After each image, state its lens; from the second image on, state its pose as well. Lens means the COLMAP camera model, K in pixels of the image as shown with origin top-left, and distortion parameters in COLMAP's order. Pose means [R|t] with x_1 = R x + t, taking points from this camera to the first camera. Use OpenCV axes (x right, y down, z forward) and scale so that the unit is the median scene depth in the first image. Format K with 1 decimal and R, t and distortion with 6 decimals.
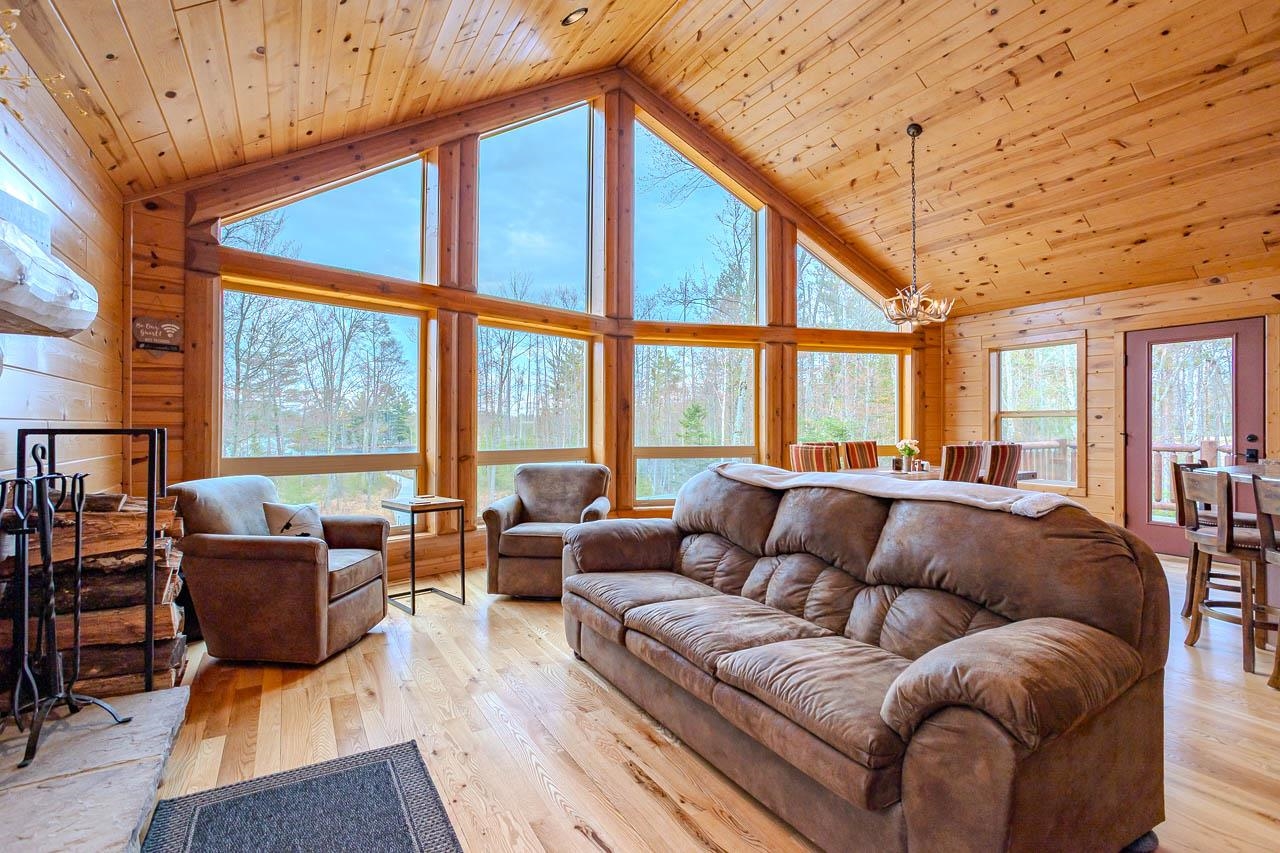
lens RADIAL K [[602.1, 0, 640.0], [0, 602.1, 426.5], [0, 0, 1]] dist [-0.004924, -0.000247]
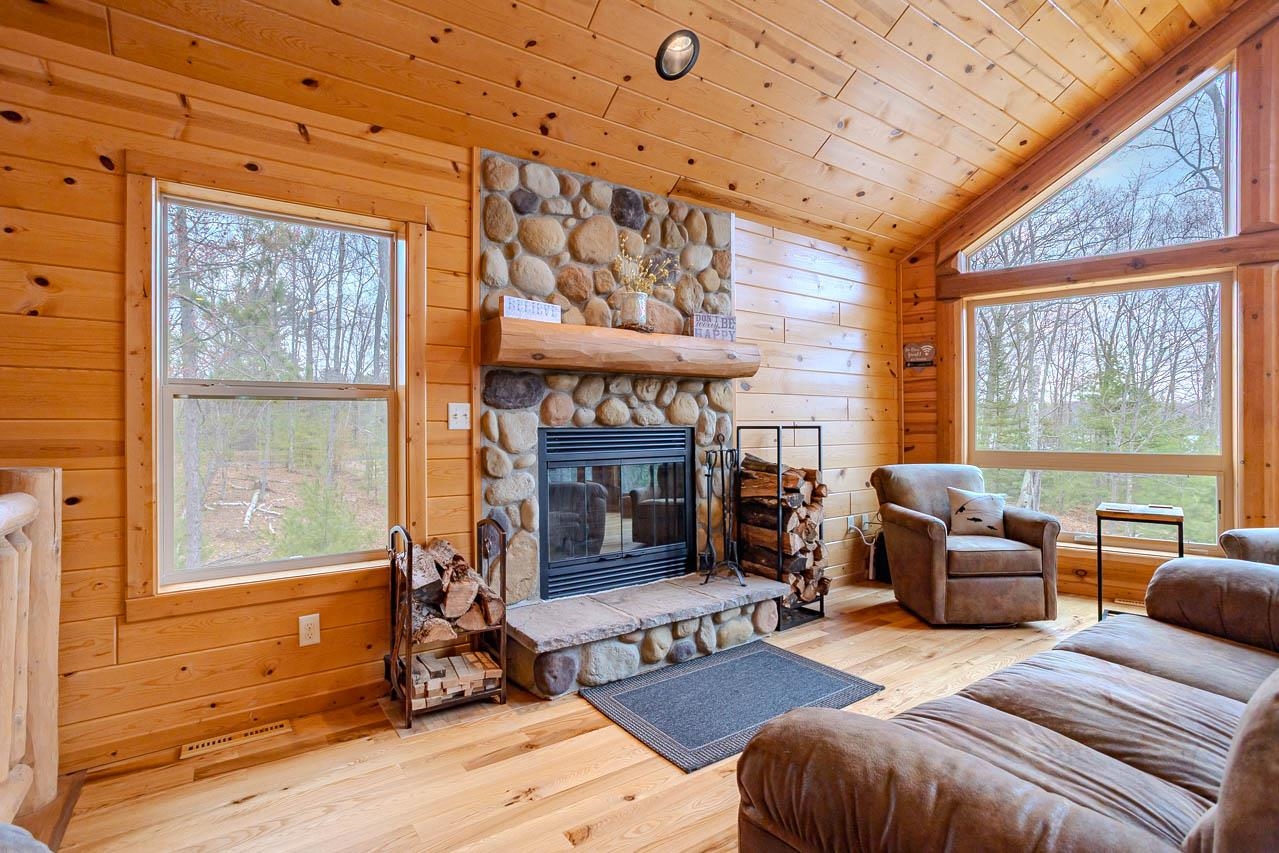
lens RADIAL K [[619.8, 0, 639.5], [0, 619.8, 426.5], [0, 0, 1]] dist [-0.046205, 0.026968]
pose [[0.089092, -0.001214, -0.996023, 0.501592], [0.008427, 0.999964, -0.000465, 0.001250], [0.995988, -0.008352, 0.089099, 0.261092]]
